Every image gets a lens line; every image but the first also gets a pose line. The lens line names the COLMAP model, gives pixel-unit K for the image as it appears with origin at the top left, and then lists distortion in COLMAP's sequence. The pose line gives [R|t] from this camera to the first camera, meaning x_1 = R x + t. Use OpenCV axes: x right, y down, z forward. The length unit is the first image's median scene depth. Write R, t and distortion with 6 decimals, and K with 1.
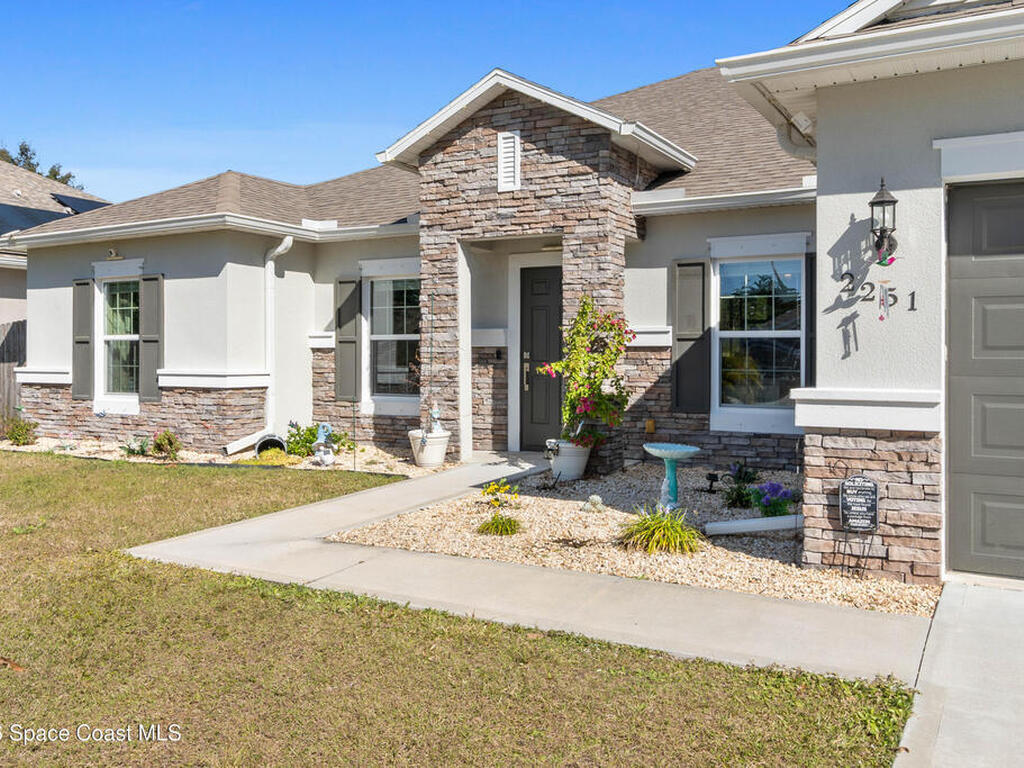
lens RADIAL K [[913.6, 0, 508.3], [0, 913.6, 347.4], [0, 0, 1]] dist [-0.007065, -0.000571]
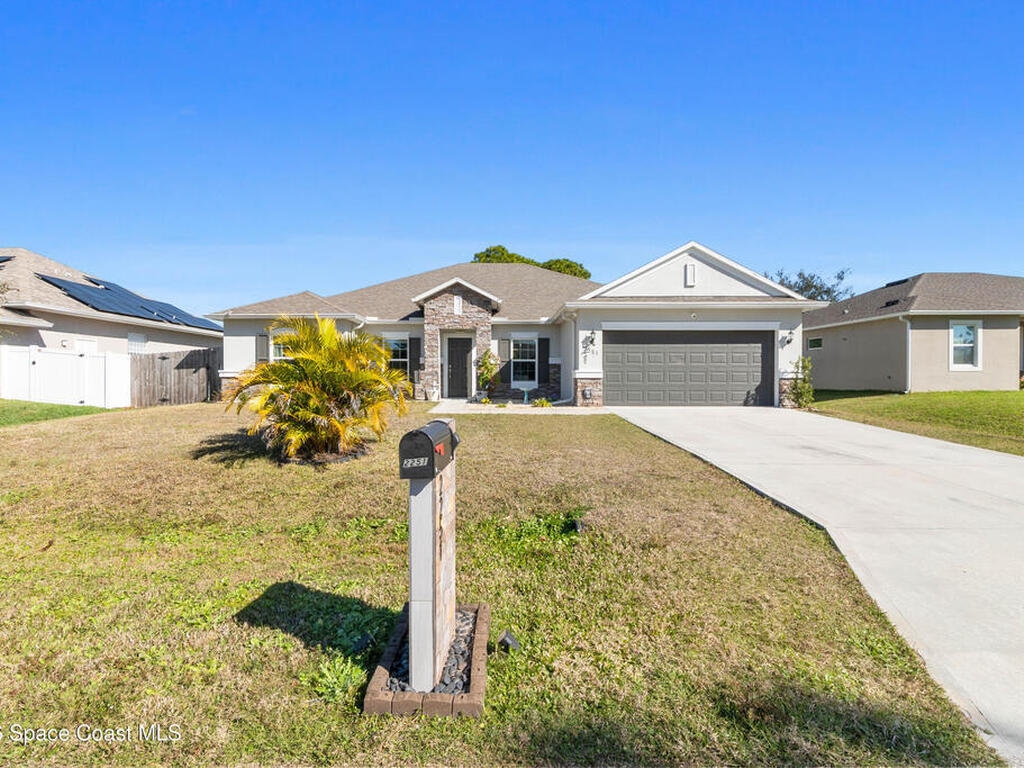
lens RADIAL K [[506.0, 0, 501.9], [0, 506.0, 381.5], [0, 0, 1]] dist [-0.003775, -0.001429]
pose [[0.868909, -0.002735, 0.494965, -0.719329], [-0.005129, 0.999881, 0.014528, 0.036591], [-0.494946, -0.015162, 0.868791, -0.606750]]
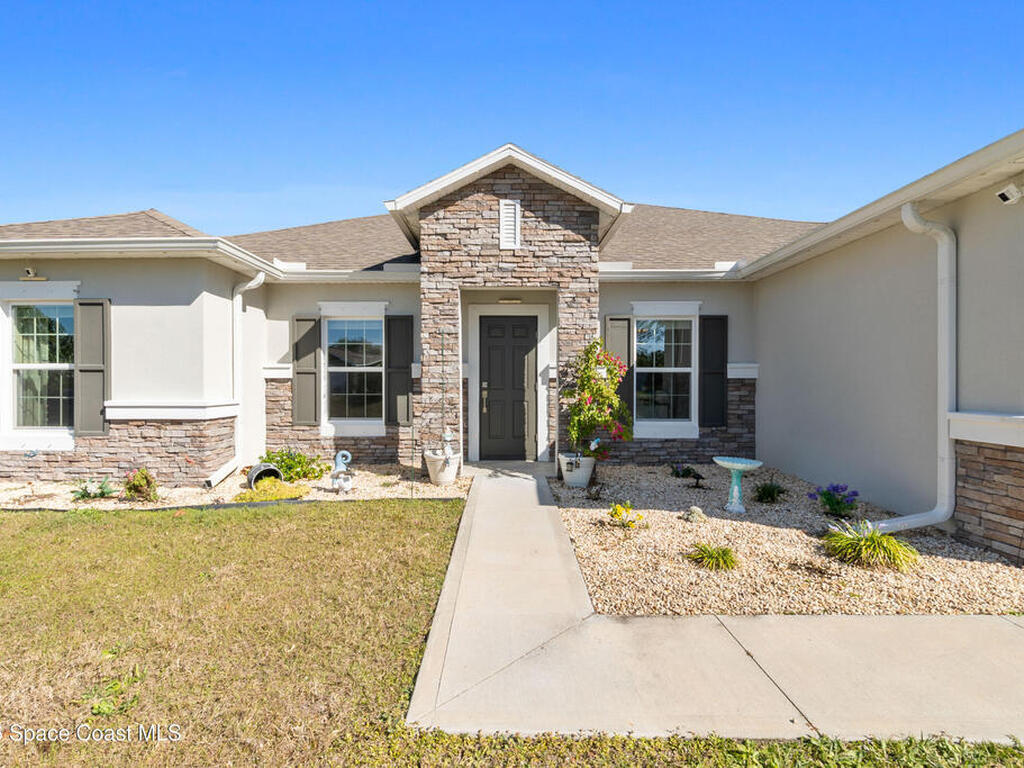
lens RADIAL K [[506.0, 0, 501.9], [0, 506.0, 381.5], [0, 0, 1]] dist [-0.003775, -0.001429]
pose [[0.874041, -0.001029, 0.485851, -0.320189], [-0.003509, 0.999958, 0.008431, -0.002017], [-0.485839, -0.009074, 0.874001, 0.403728]]
